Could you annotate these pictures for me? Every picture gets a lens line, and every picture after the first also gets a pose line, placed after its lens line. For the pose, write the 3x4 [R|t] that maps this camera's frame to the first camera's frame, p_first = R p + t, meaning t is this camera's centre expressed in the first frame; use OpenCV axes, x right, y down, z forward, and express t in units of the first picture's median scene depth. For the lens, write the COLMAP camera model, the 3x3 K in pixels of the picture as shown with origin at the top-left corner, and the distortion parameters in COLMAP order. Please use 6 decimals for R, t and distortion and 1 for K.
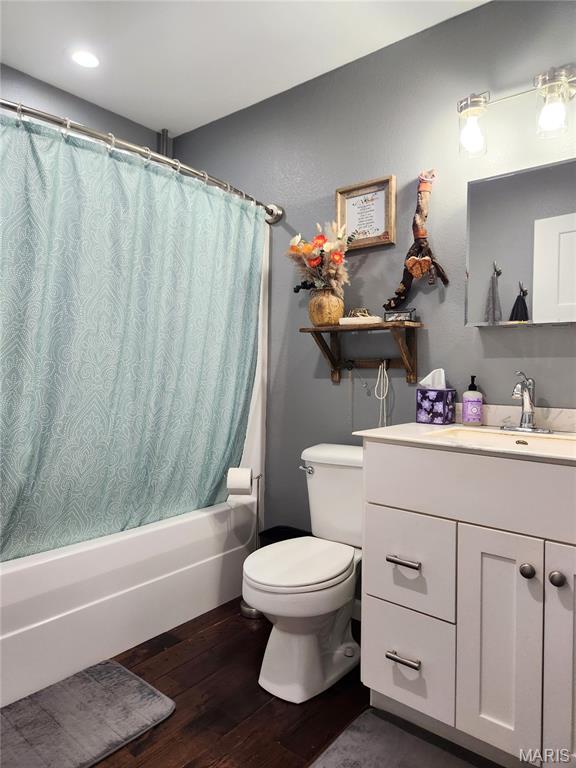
lens RADIAL K [[518.5, 0, 289.1], [0, 518.5, 388.1], [0, 0, 1]] dist [0.057703, -0.039630]
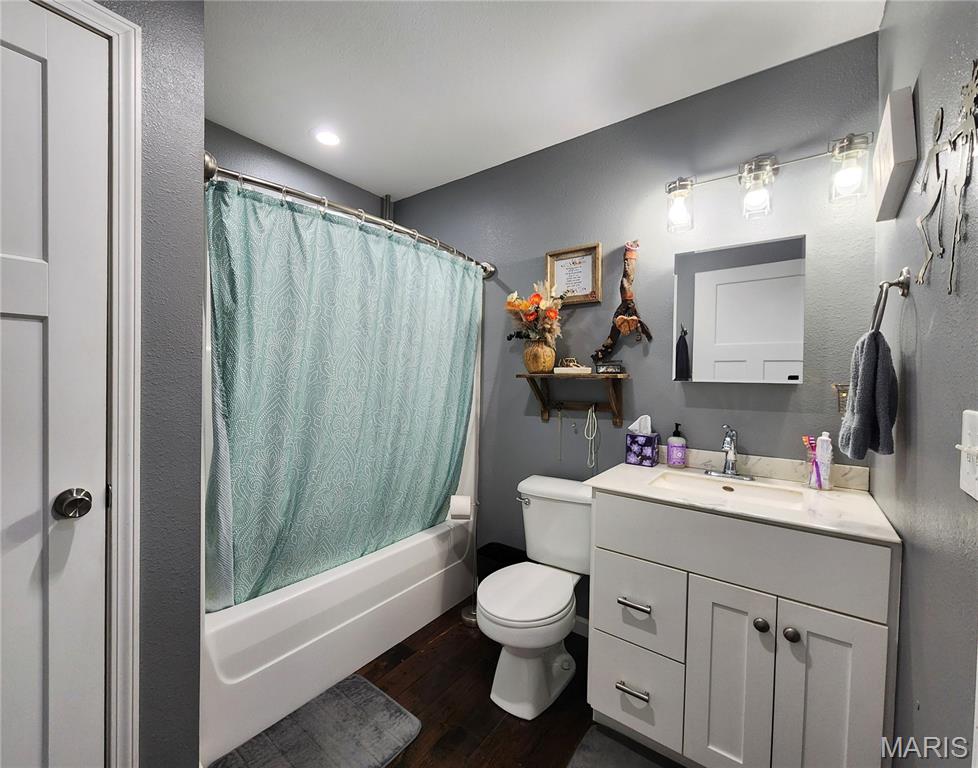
lens RADIAL K [[416.9, 0, 460.4], [0, 416.9, 386.5], [0, 0, 1]] dist [-0.001887, 0.000552]
pose [[0.999800, 0.002810, 0.019809, -0.140306], [-0.002923, 0.999980, 0.005688, -0.111253], [-0.019793, -0.005745, 0.999788, 0.109977]]
